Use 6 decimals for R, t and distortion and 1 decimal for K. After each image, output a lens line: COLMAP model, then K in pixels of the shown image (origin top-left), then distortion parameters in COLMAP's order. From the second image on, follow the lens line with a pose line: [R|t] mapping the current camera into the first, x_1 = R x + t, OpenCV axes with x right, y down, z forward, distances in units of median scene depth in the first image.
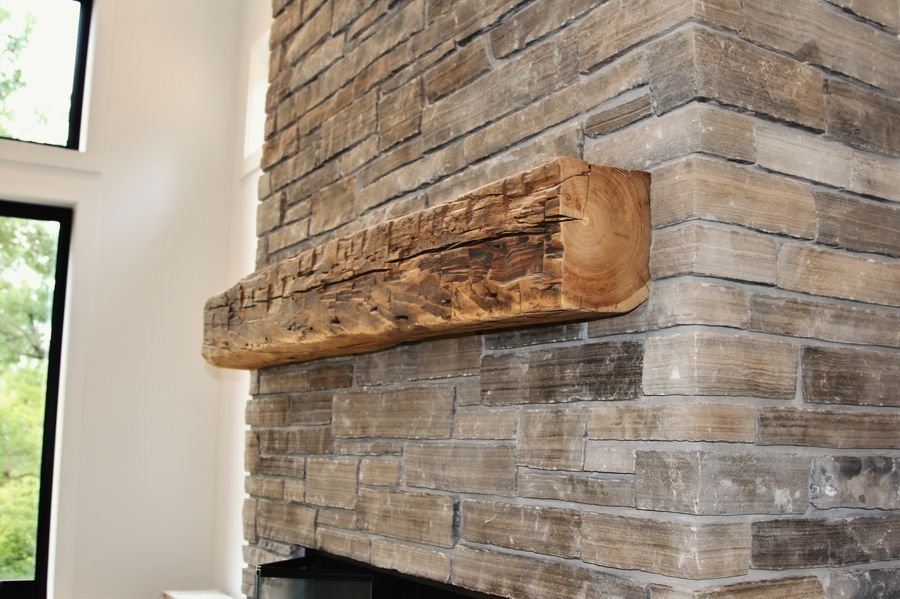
lens RADIAL K [[993.2, 0, 449.6], [0, 993.2, 299.8], [0, 0, 1]] dist [-0.077325, 0.000000]
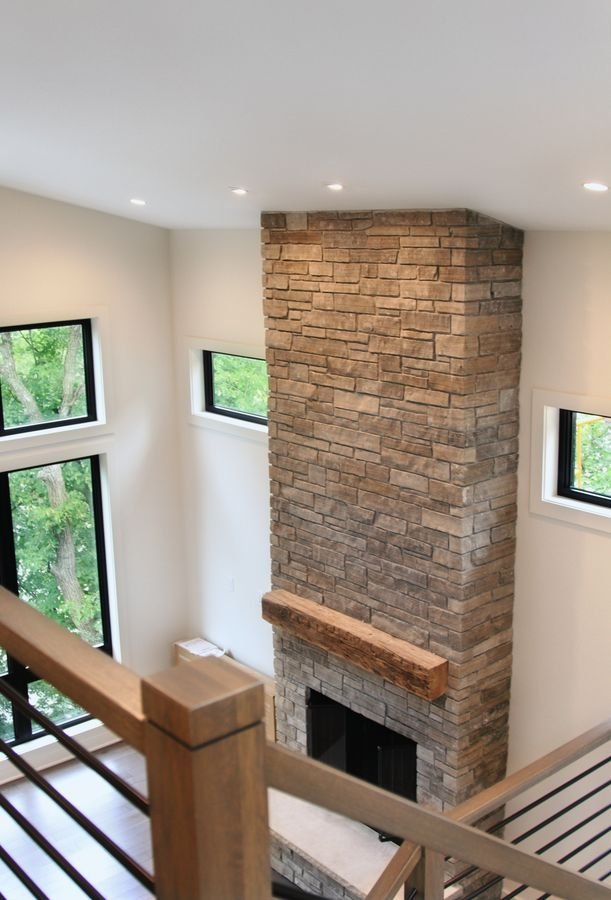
lens RADIAL K [[1020.5, 0, 307.1], [0, 1020.5, 449.3], [0, 0, 1]] dist [-0.032505, 0.000000]
pose [[0.986385, -0.070355, 0.148643, -0.642045], [0.013643, 0.935759, 0.352377, -1.662628], [-0.163886, -0.345551, 0.923978, -1.712486]]
